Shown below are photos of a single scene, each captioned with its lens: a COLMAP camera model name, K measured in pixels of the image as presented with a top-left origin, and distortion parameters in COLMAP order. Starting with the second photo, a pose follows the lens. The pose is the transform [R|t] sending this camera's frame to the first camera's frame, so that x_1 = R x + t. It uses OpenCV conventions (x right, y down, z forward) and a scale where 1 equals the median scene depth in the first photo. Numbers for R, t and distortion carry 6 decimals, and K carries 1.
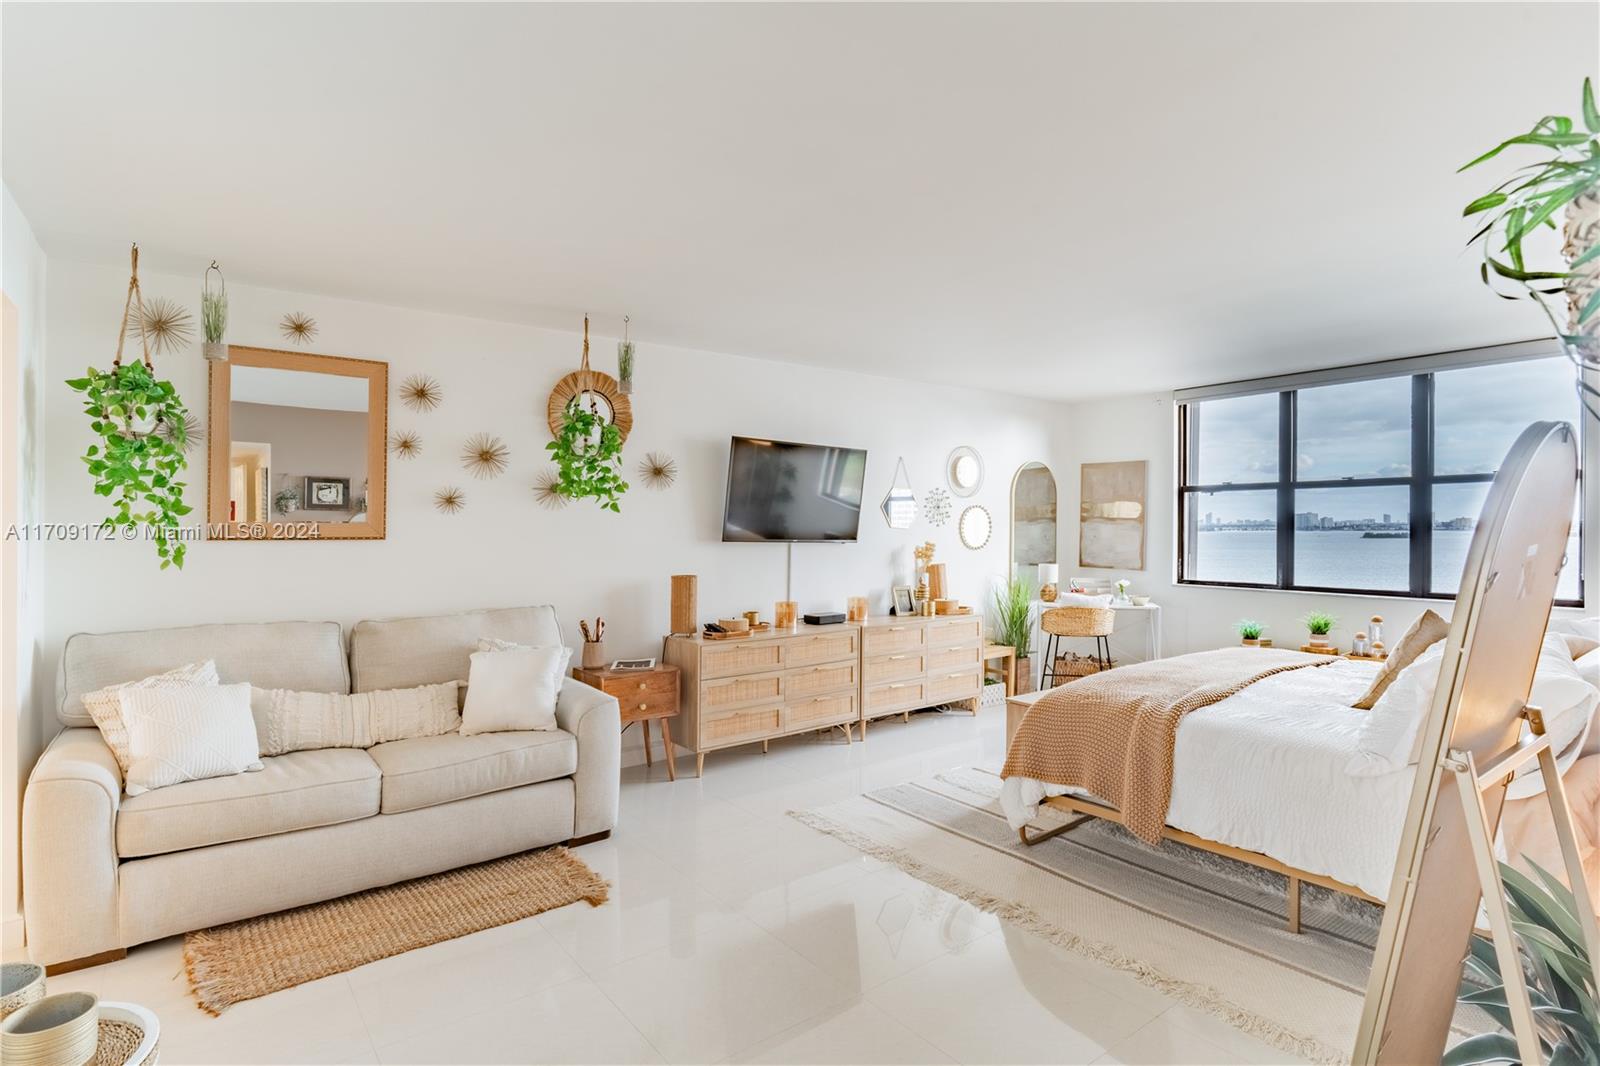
lens RADIAL K [[829.0, 0, 803.5], [0, 829.0, 525.1], [0, 0, 1]] dist [-0.004761, 0.003205]
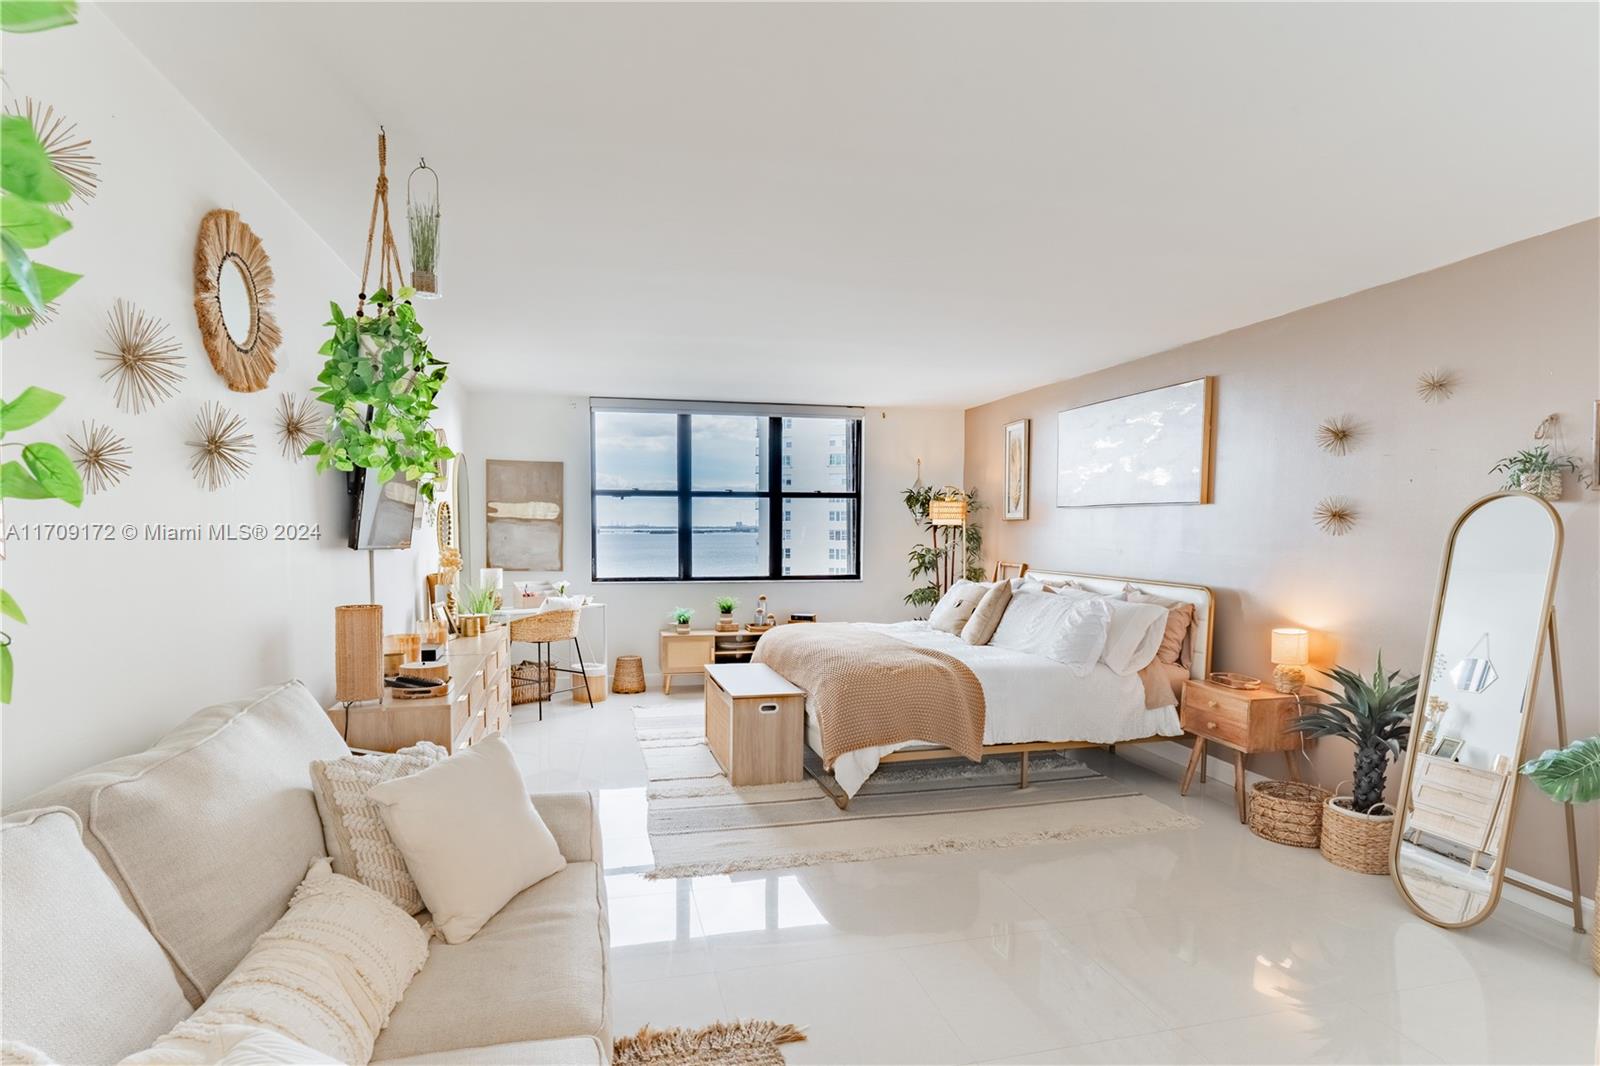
lens RADIAL K [[829.0, 0, 805.5], [0, 829.0, 592.4], [0, 0, 1]] dist [-0.004761, 0.003205]
pose [[0.393065, -0.065446, 0.917179, -0.457736], [-0.003342, 0.997356, 0.072599, 0.006587], [-0.919504, -0.031602, 0.391807, 0.369397]]
